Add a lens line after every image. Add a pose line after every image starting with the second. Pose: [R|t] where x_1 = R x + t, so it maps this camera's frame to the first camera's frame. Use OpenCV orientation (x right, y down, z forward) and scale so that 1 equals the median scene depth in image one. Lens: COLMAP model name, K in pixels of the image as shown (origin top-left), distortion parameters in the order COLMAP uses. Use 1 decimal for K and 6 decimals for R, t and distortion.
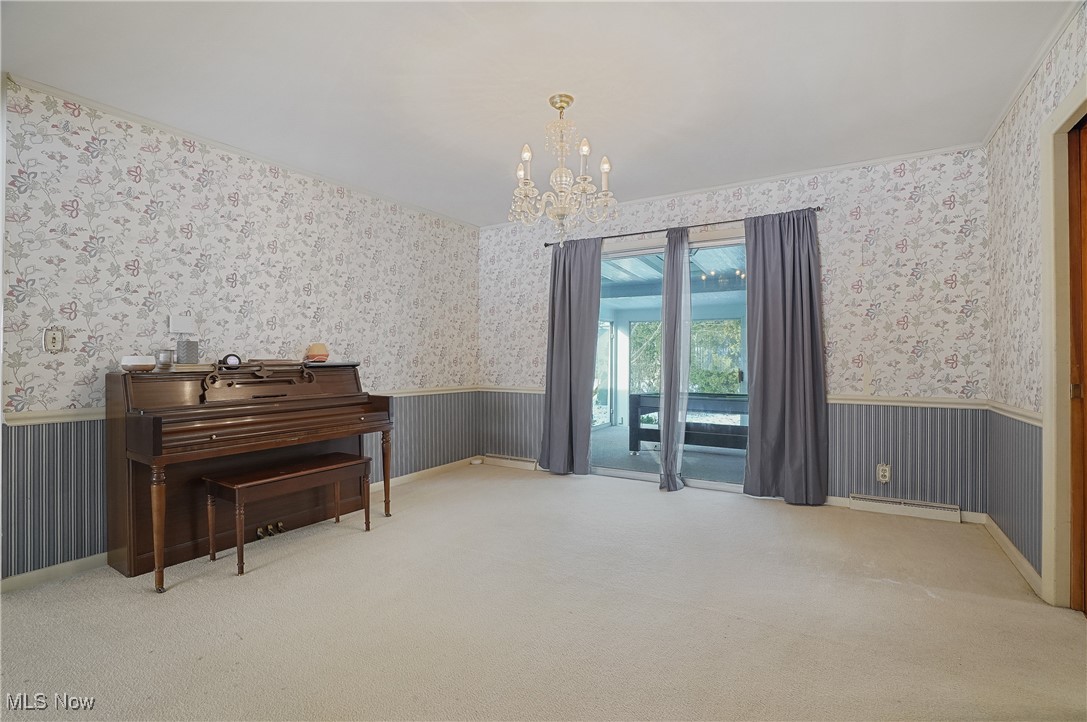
lens RADIAL K [[503.6, 0, 544.3], [0, 503.6, 363.2], [0, 0, 1]] dist [-0.088377, 0.034681]
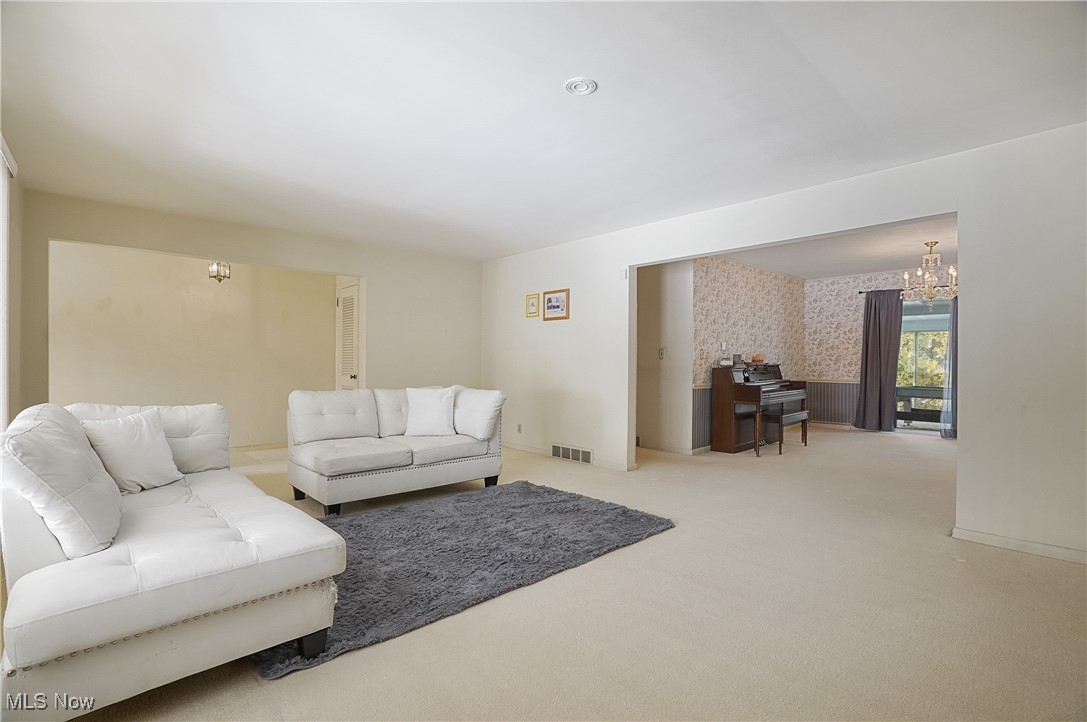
lens RADIAL K [[503.6, 0, 544.3], [0, 503.6, 363.2], [0, 0, 1]] dist [-0.088377, 0.034681]
pose [[0.961218, 0.001278, -0.275787, -0.557085], [-0.002198, 0.999993, -0.003028, 0.002884], [0.275781, 0.003516, 0.961214, -0.835284]]
